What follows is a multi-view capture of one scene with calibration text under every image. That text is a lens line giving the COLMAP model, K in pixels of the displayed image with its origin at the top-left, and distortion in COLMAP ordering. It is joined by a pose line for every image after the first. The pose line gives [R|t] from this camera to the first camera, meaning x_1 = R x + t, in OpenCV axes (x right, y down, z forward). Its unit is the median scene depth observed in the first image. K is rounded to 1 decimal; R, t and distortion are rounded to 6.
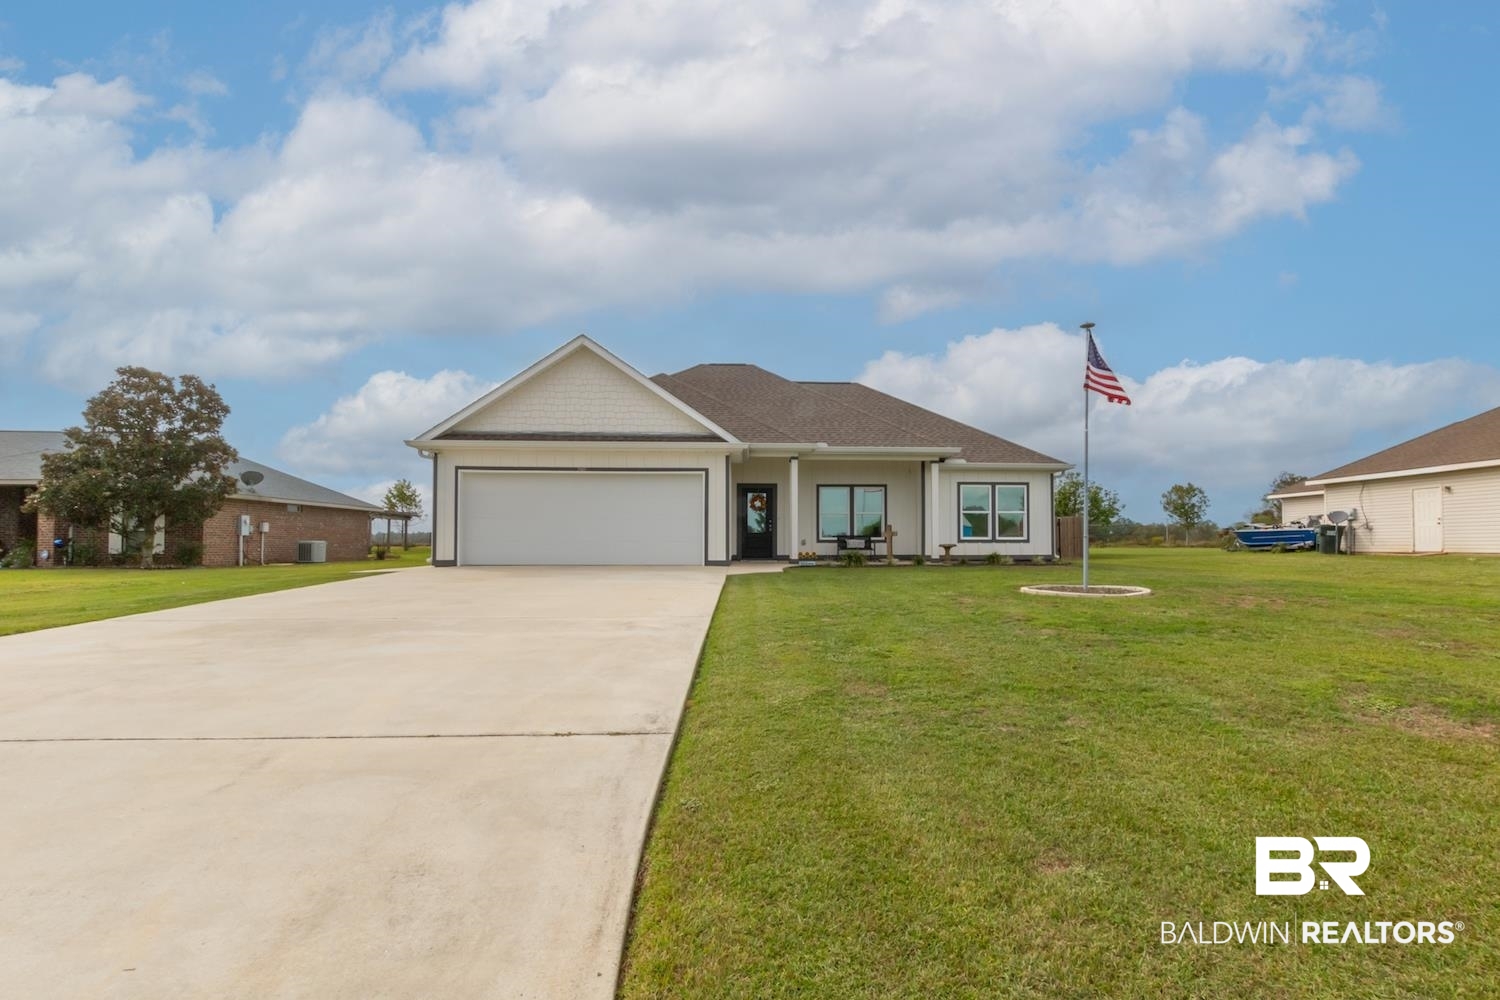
lens RADIAL K [[707.7, 0, 794.1], [0, 707.7, 512.5], [0, 0, 1]] dist [-0.000254, -0.000080]
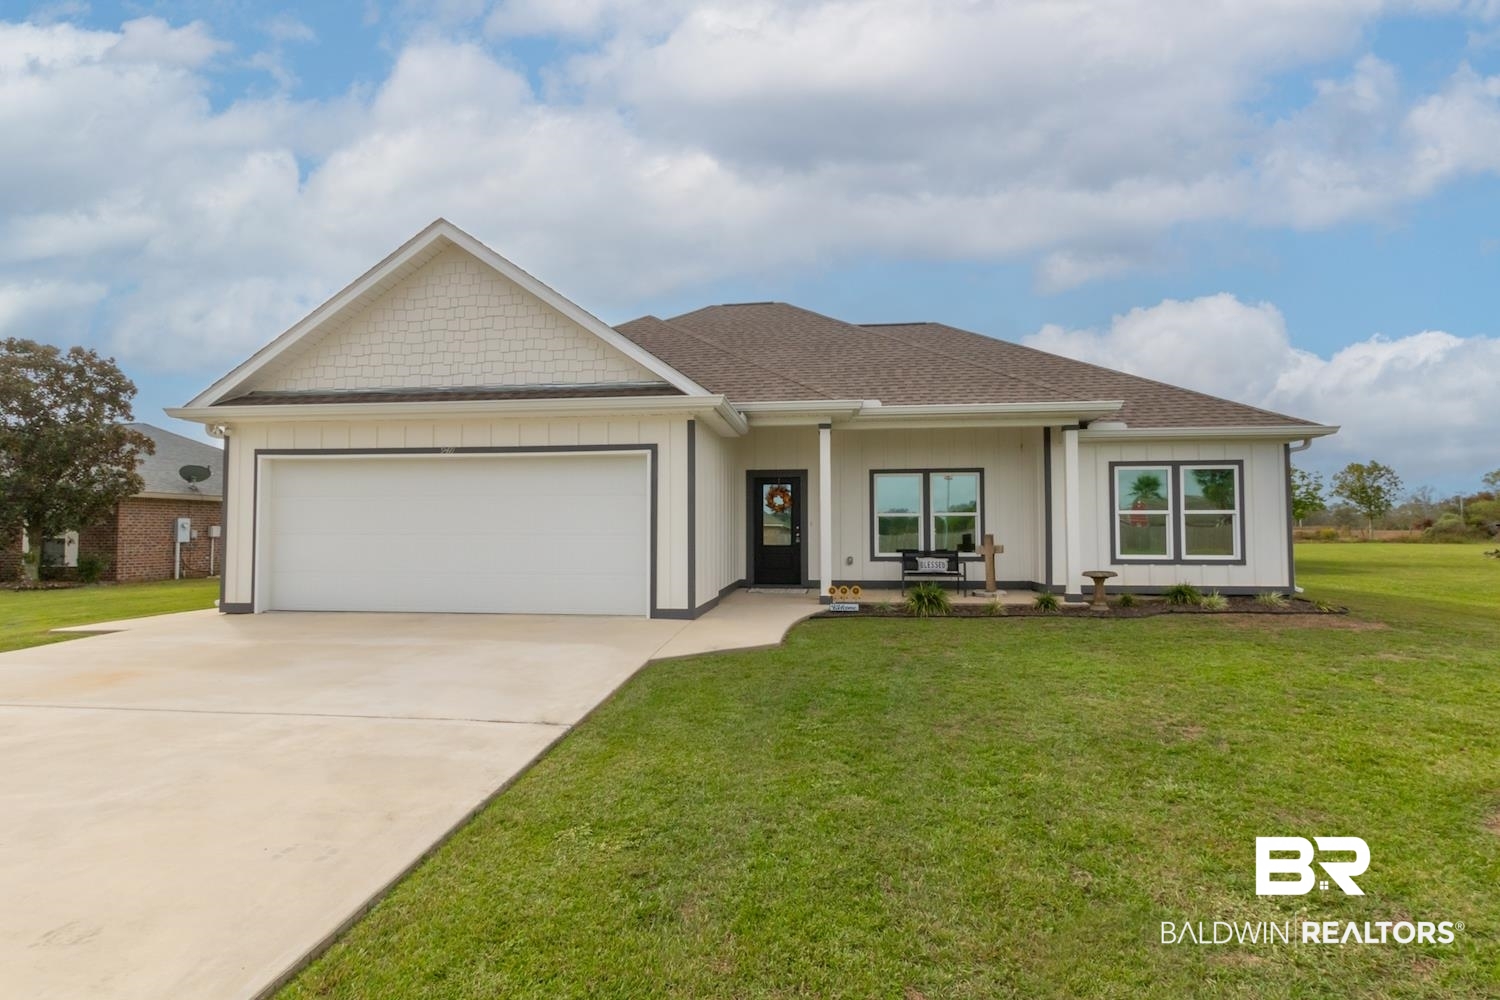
lens RADIAL K [[660.8, 0, 758.4], [0, 660.8, 496.5], [0, 0, 1]] dist [0.002264, -0.000393]
pose [[0.983098, -0.009400, -0.182837, 0.043431], [0.008947, 0.999955, -0.003300, -0.014856], [0.182860, 0.001608, 0.983138, 0.406190]]
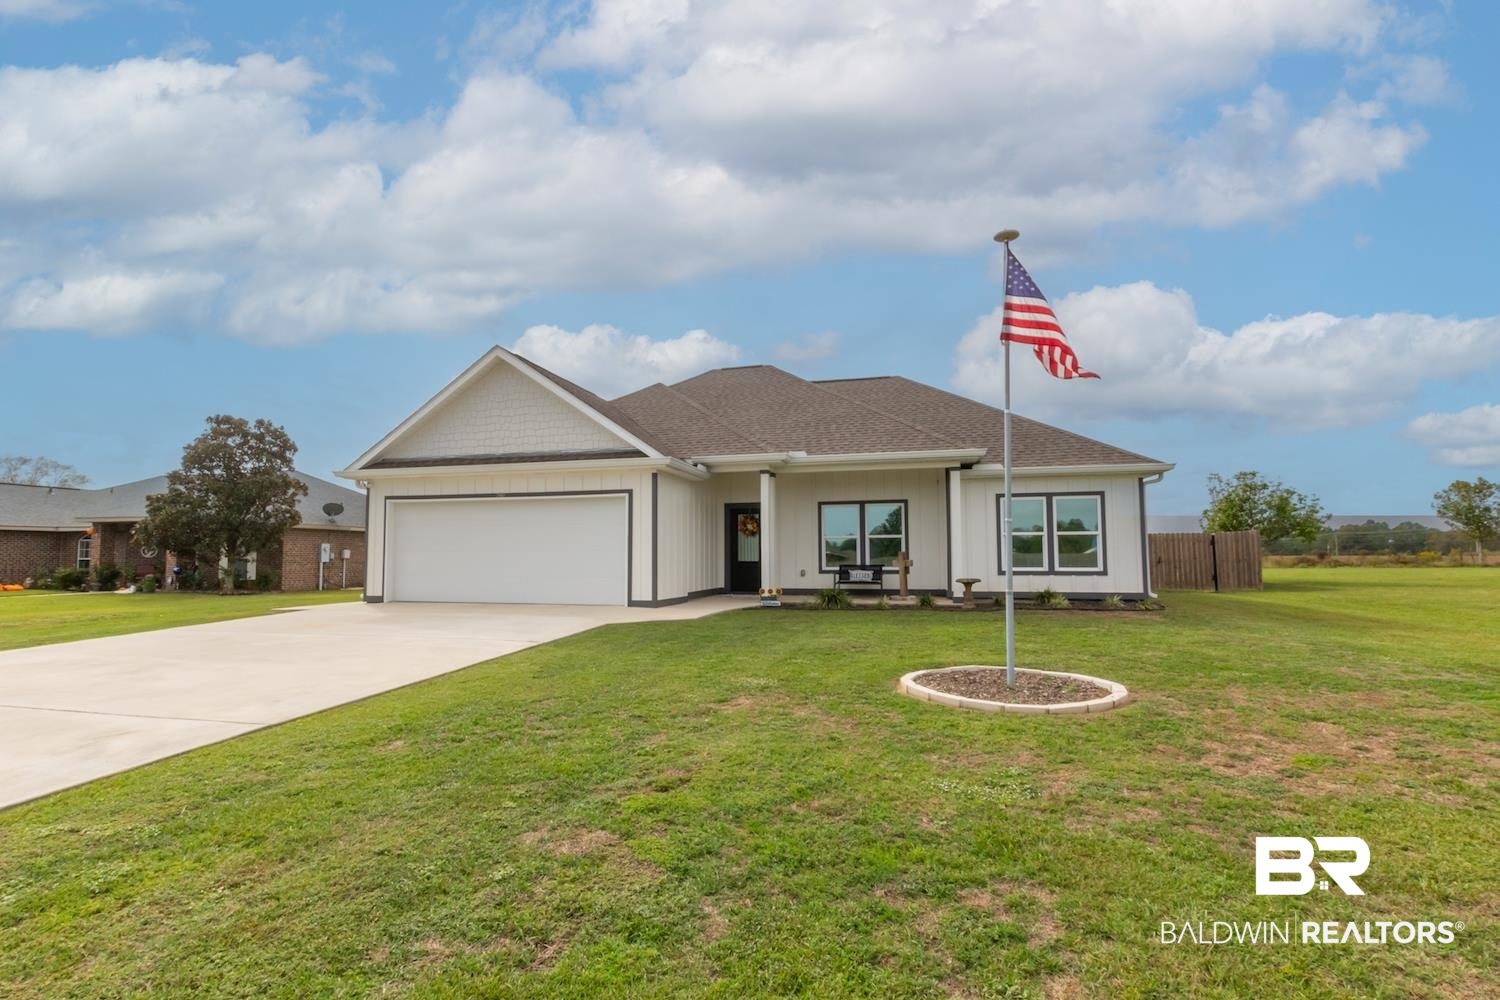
lens RADIAL K [[699.0, 0, 746.5], [0, 699.0, 504.6], [0, 0, 1]] dist [0.000853, -0.000003]
pose [[0.945579, -0.026265, -0.324332, 0.222527], [0.017116, 0.999372, -0.031031, -0.013456], [0.324943, 0.023791, 0.945434, 0.214799]]
